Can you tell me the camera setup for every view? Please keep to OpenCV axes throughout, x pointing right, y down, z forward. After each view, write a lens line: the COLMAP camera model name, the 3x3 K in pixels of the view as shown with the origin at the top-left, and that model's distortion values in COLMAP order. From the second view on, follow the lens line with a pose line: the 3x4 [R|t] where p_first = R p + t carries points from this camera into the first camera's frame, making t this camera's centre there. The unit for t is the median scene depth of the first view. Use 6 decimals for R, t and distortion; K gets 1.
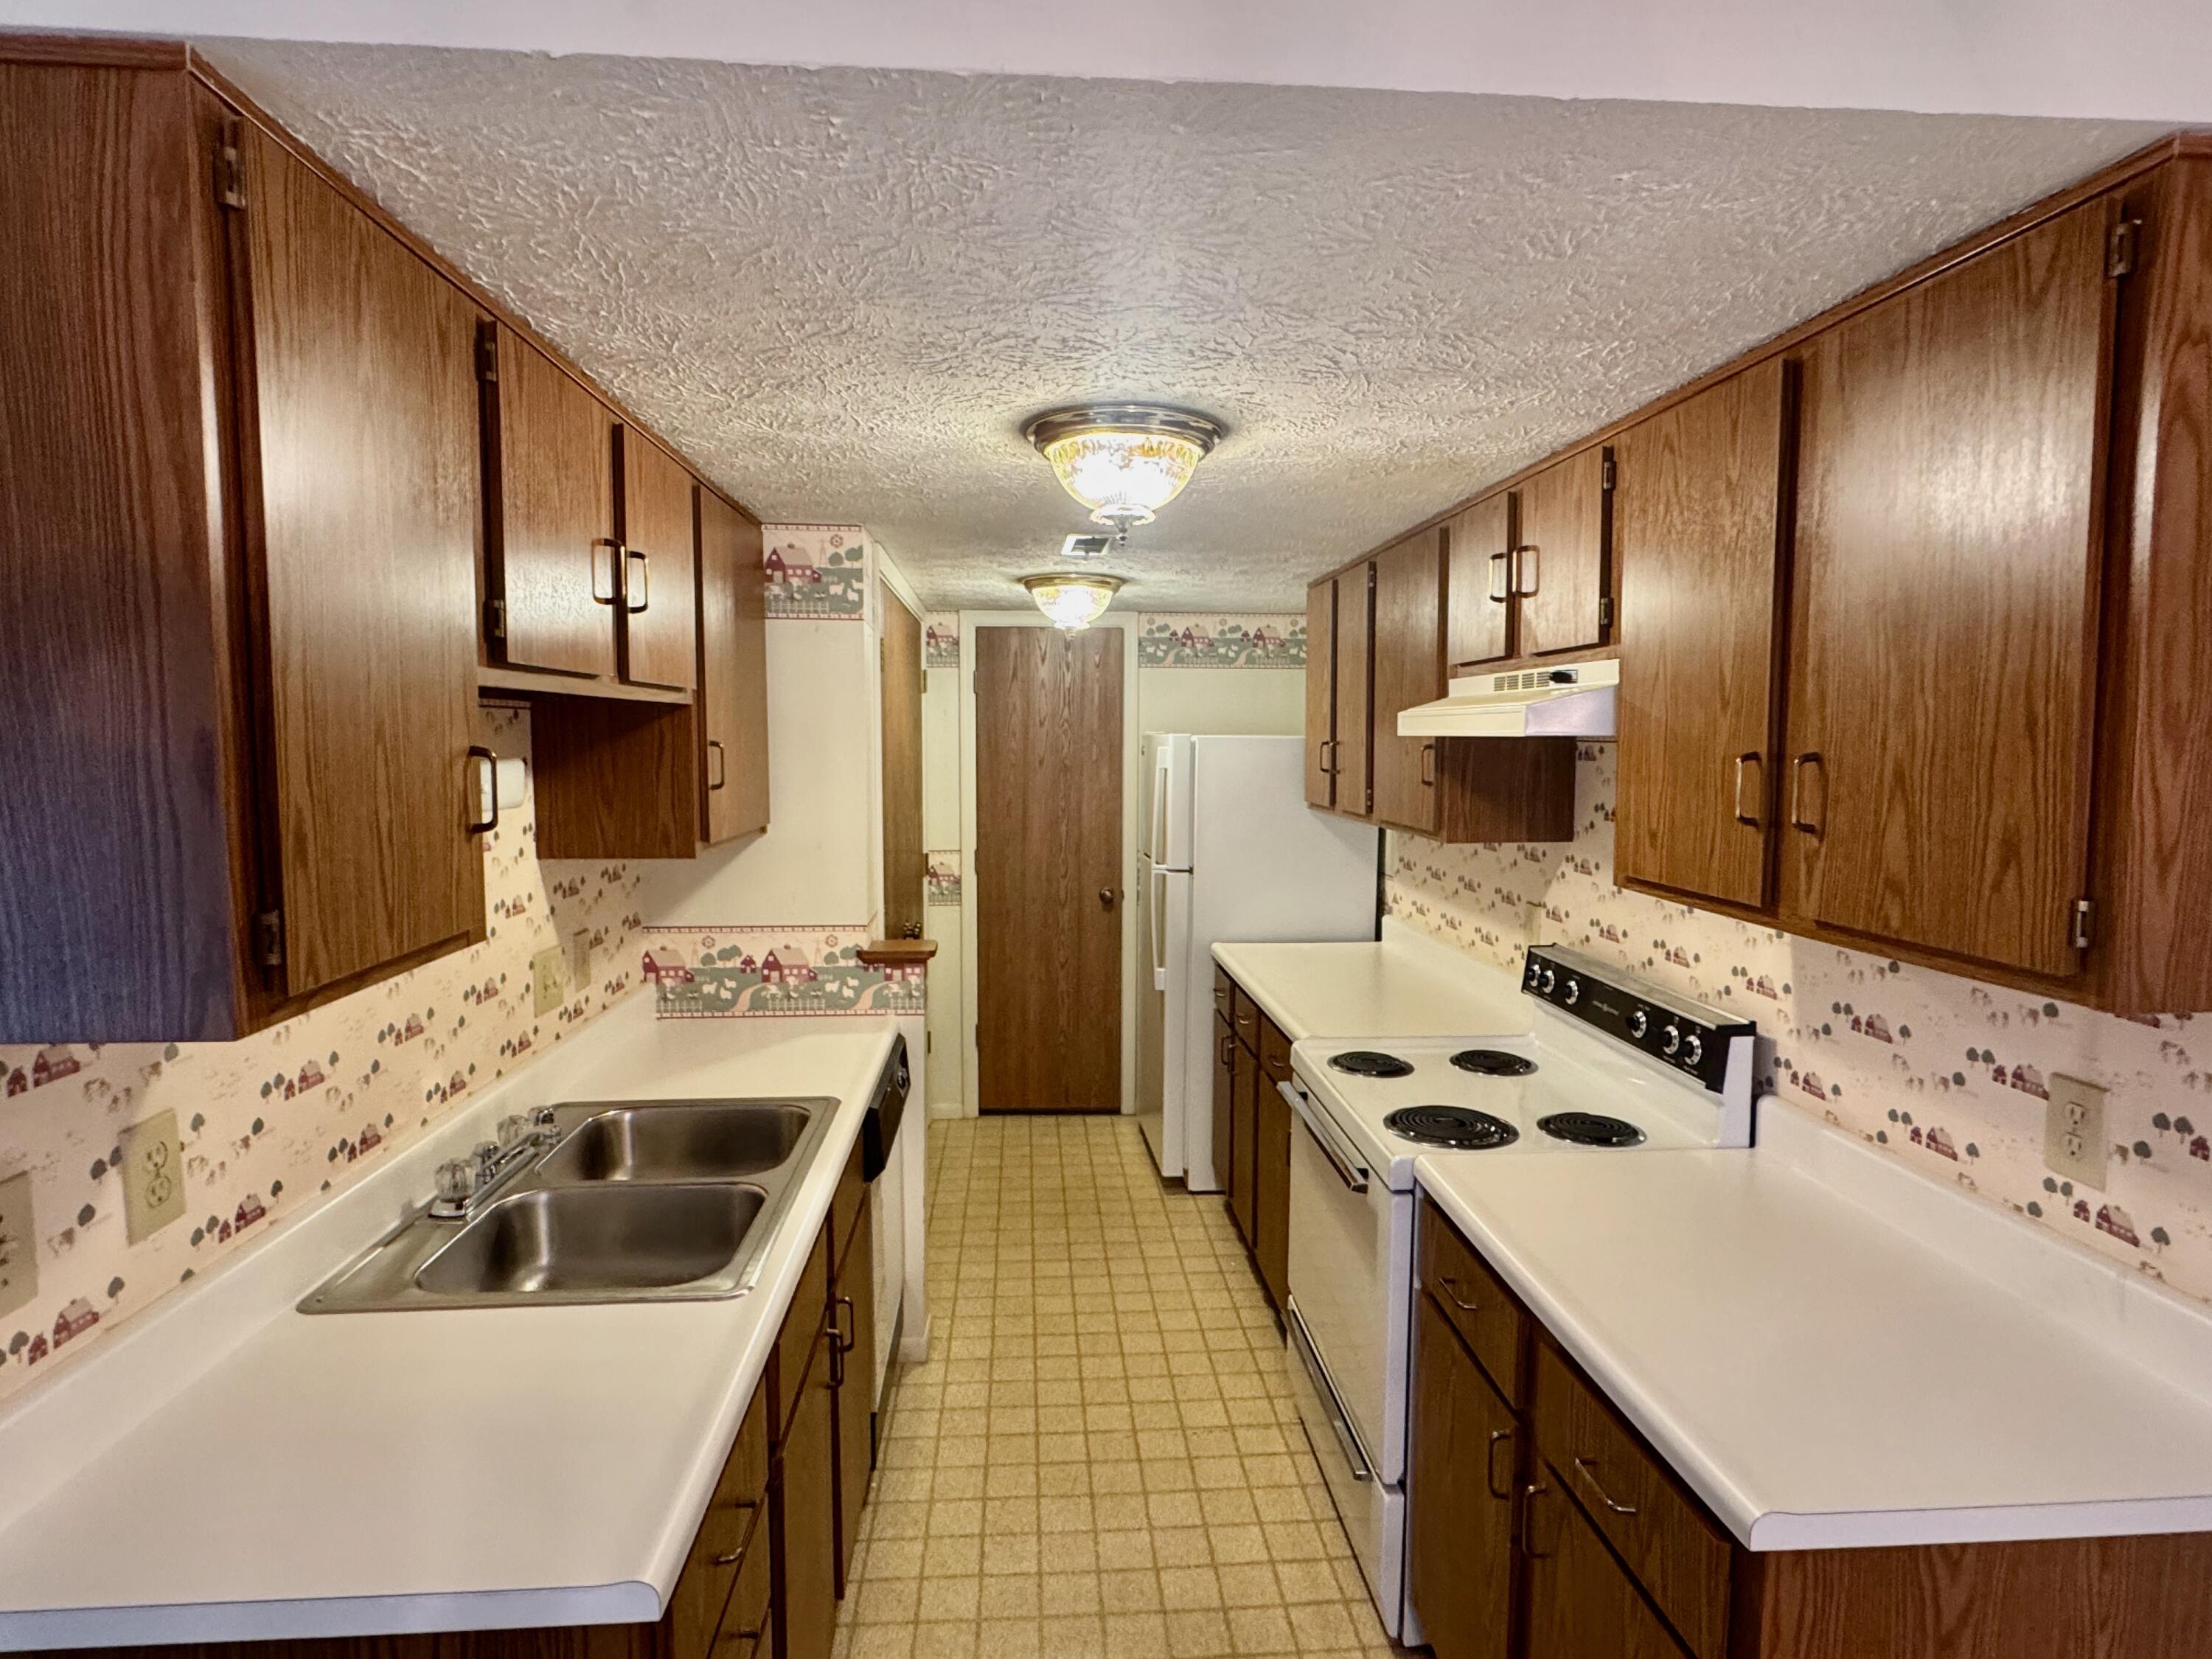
lens RADIAL K [[1193.0, 0, 1106.0], [0, 1193.0, 829.5], [0, 0, 1]] dist [0.002884, -0.000057]
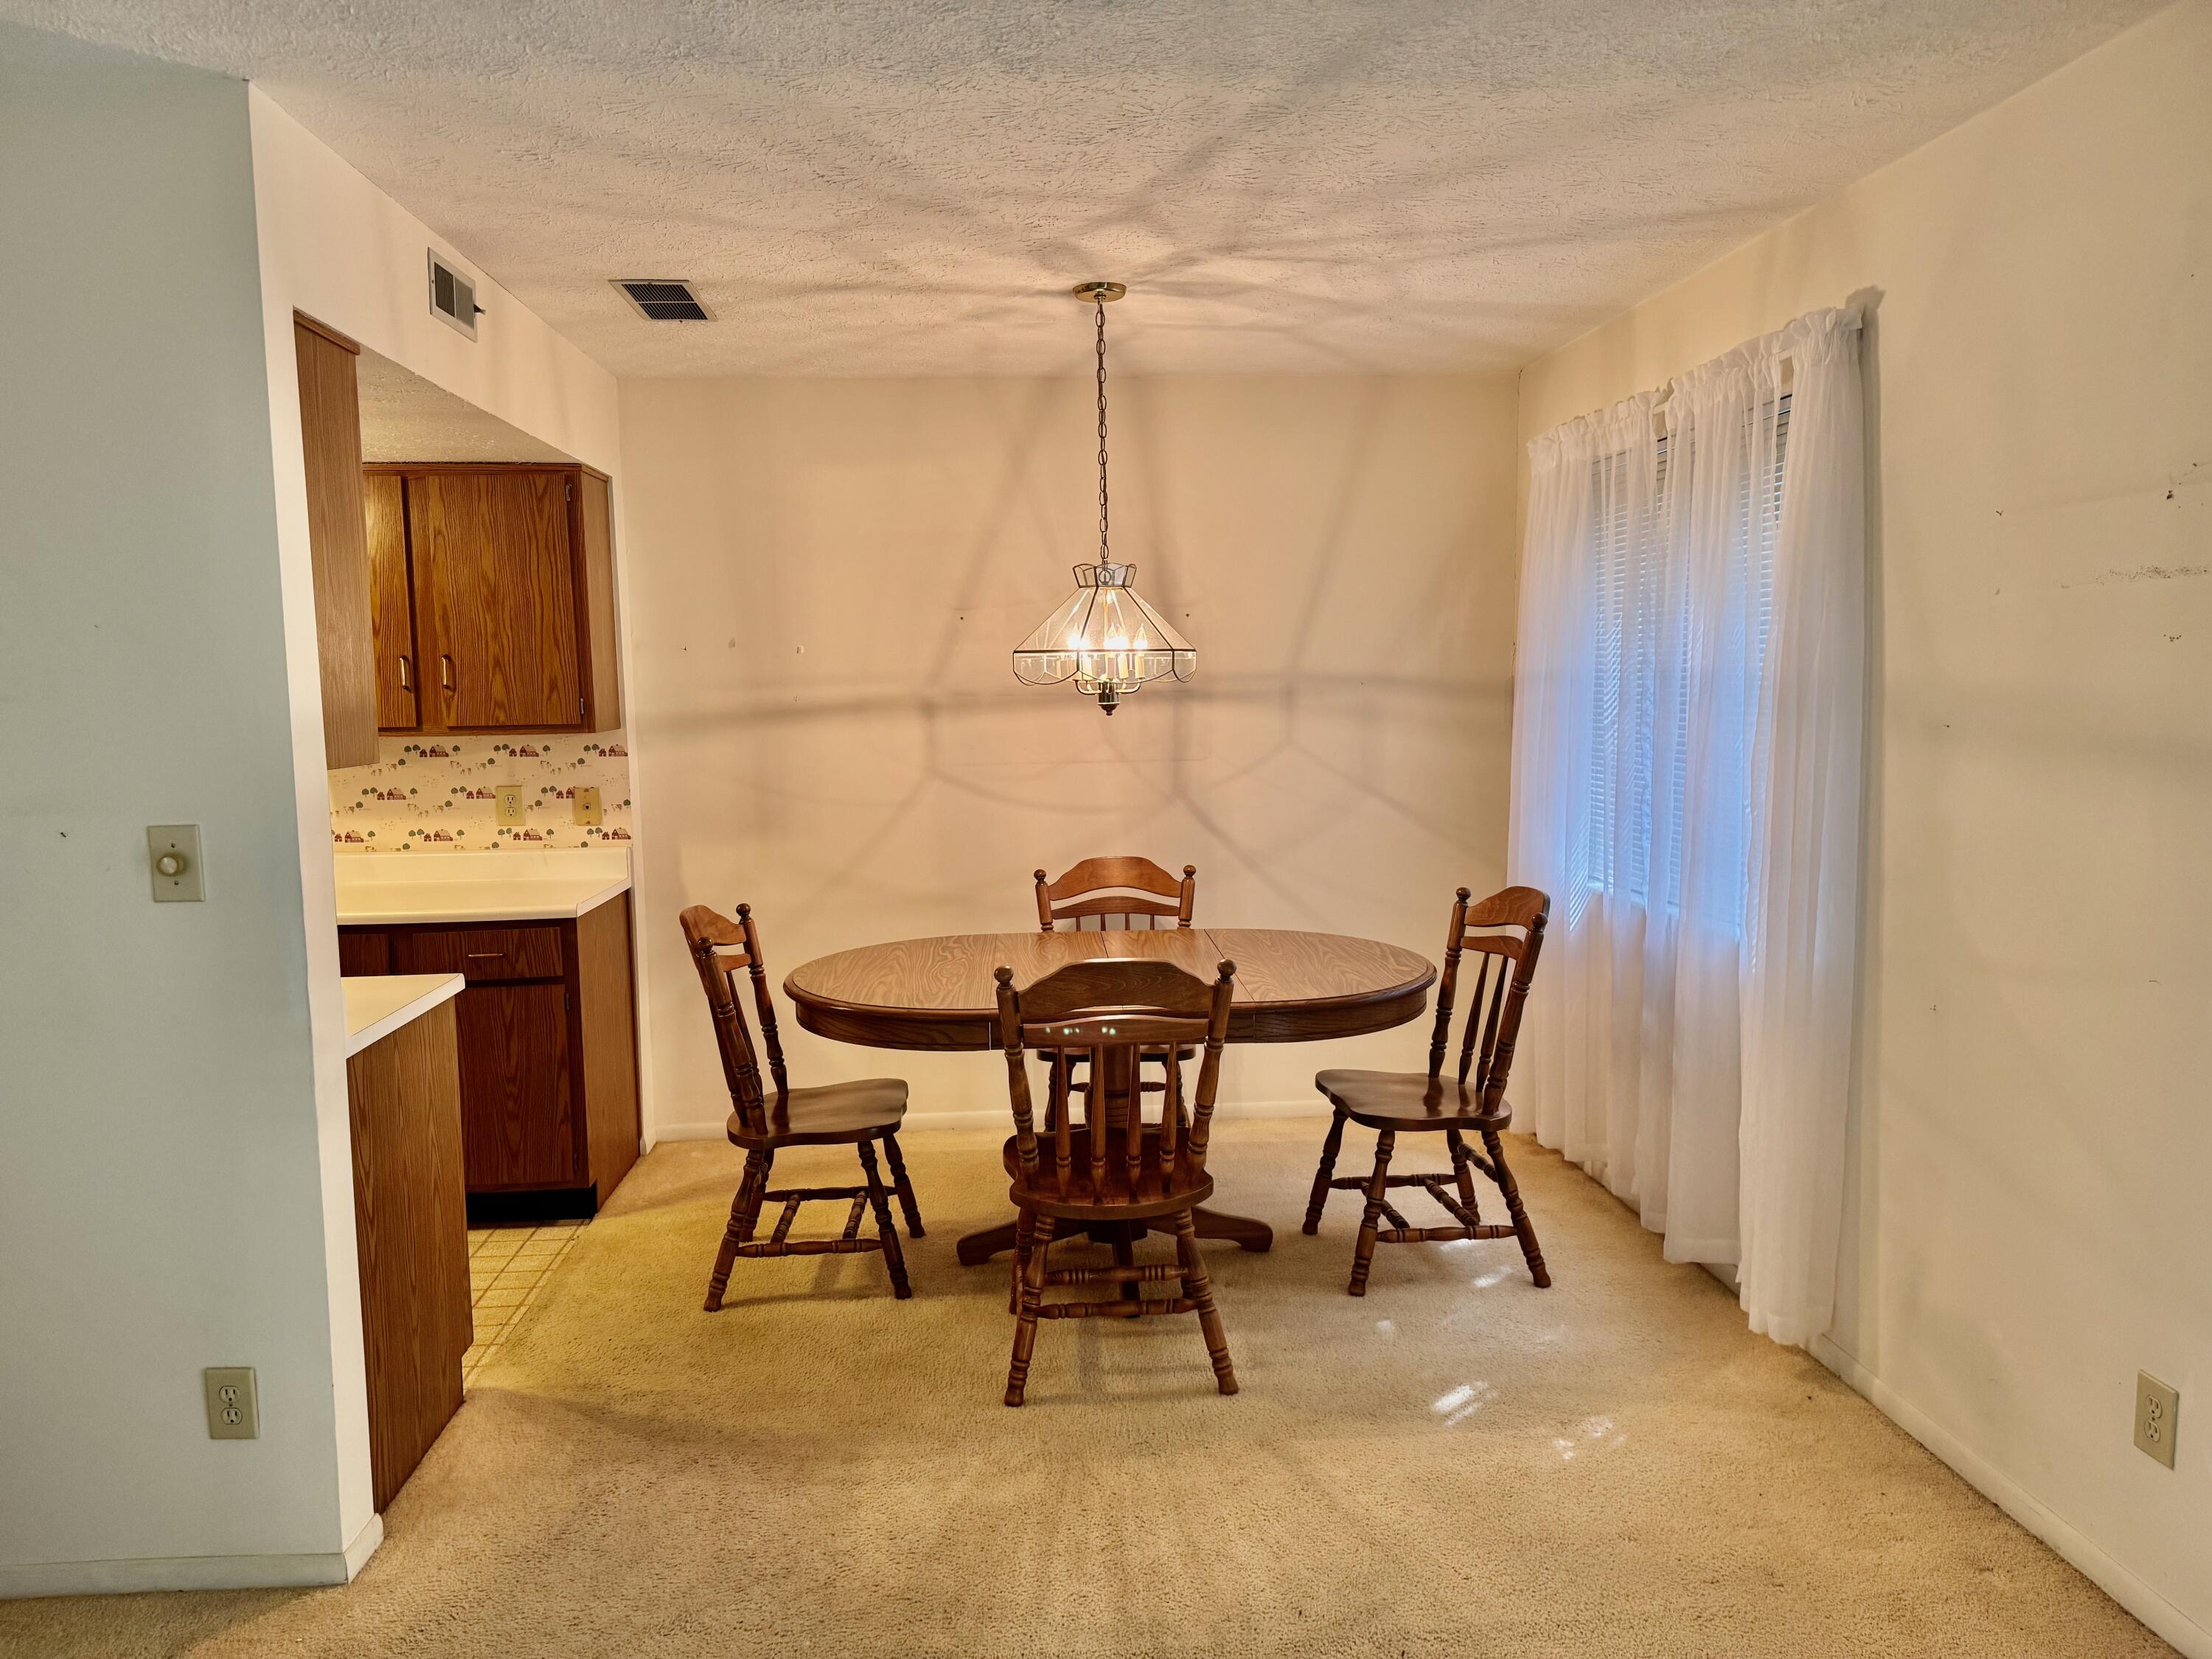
lens RADIAL K [[1555.0, 0, 1051.5], [0, 1555.0, 836.8], [0, 0, 1]] dist [0.005265, -0.001190]
pose [[0.040789, -0.114594, 0.992575, -2.393644], [0.093545, 0.989476, 0.110392, 0.062475], [-0.994779, 0.088347, 0.051080, -0.289698]]
